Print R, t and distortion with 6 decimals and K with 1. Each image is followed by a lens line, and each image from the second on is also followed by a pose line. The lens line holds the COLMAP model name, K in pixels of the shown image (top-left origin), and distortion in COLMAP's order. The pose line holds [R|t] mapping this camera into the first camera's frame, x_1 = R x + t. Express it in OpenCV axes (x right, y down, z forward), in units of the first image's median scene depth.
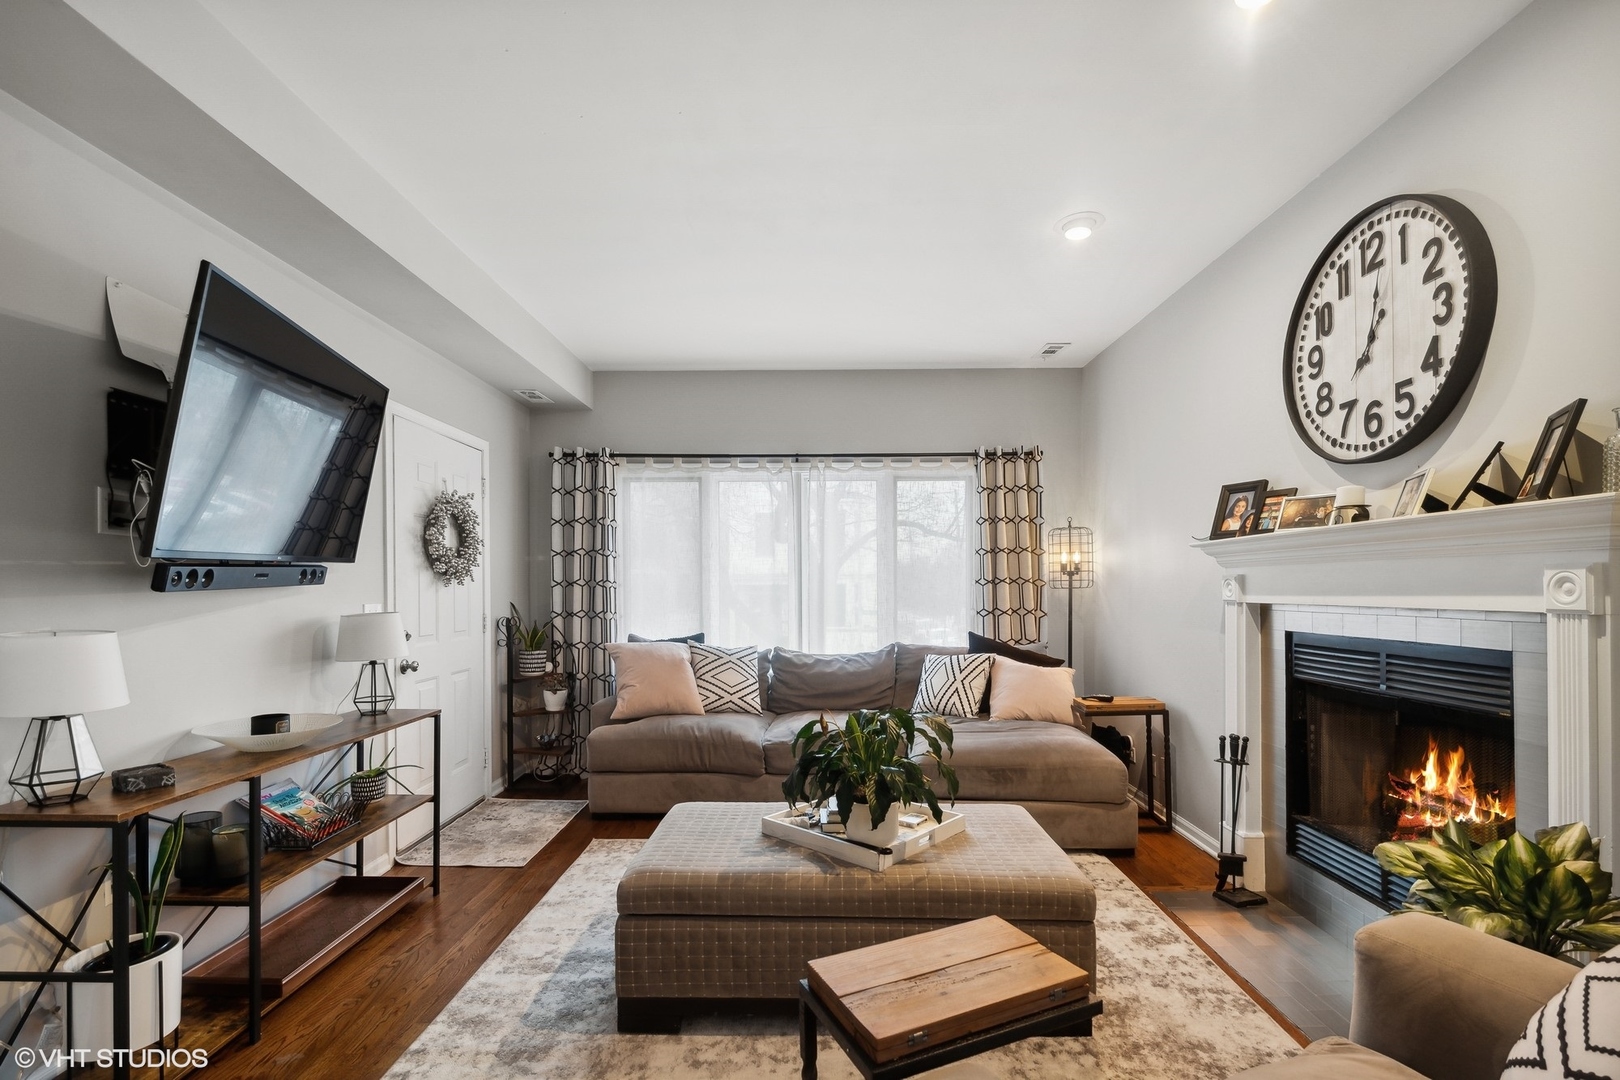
lens RADIAL K [[707.2, 0, 810.4], [0, 707.2, 546.3], [0, 0, 1]] dist [0.003989, -0.006800]
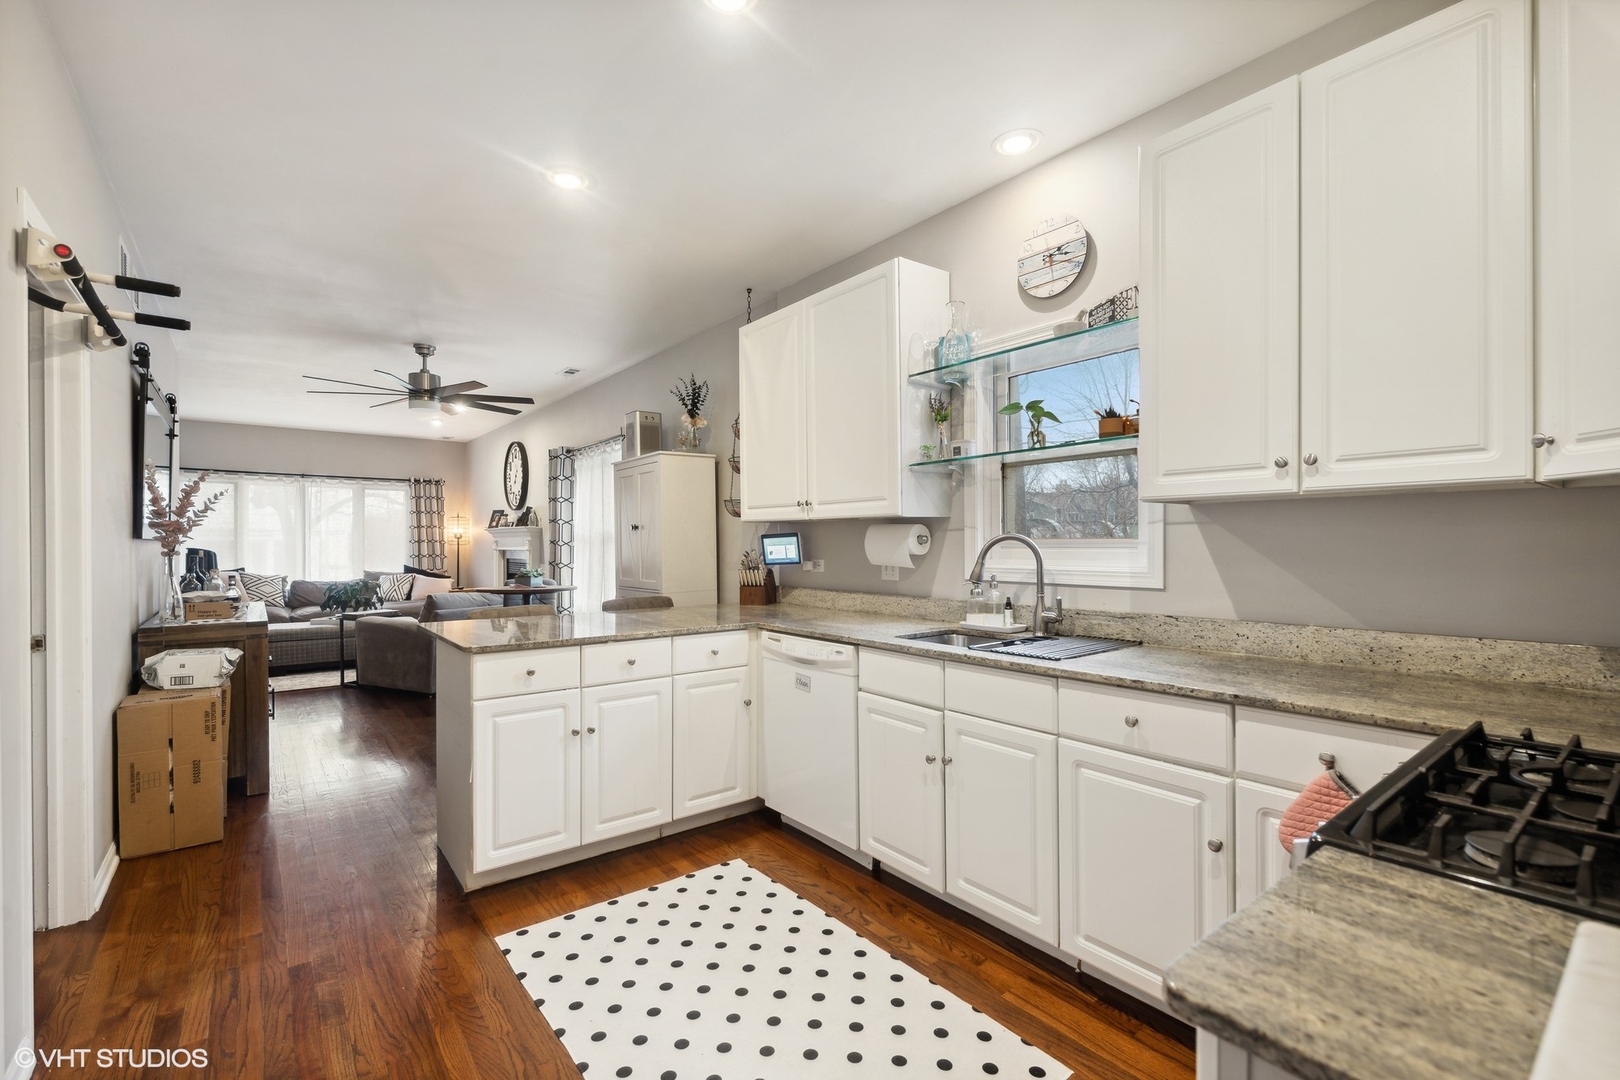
lens RADIAL K [[707.2, 0, 810.4], [0, 707.2, 546.3], [0, 0, 1]] dist [0.003989, -0.006800]
pose [[0.772852, -0.001085, 0.634585, -0.175451], [-0.038051, 0.998120, 0.048048, -0.081383], [-0.633445, -0.061281, 0.771358, -1.366178]]
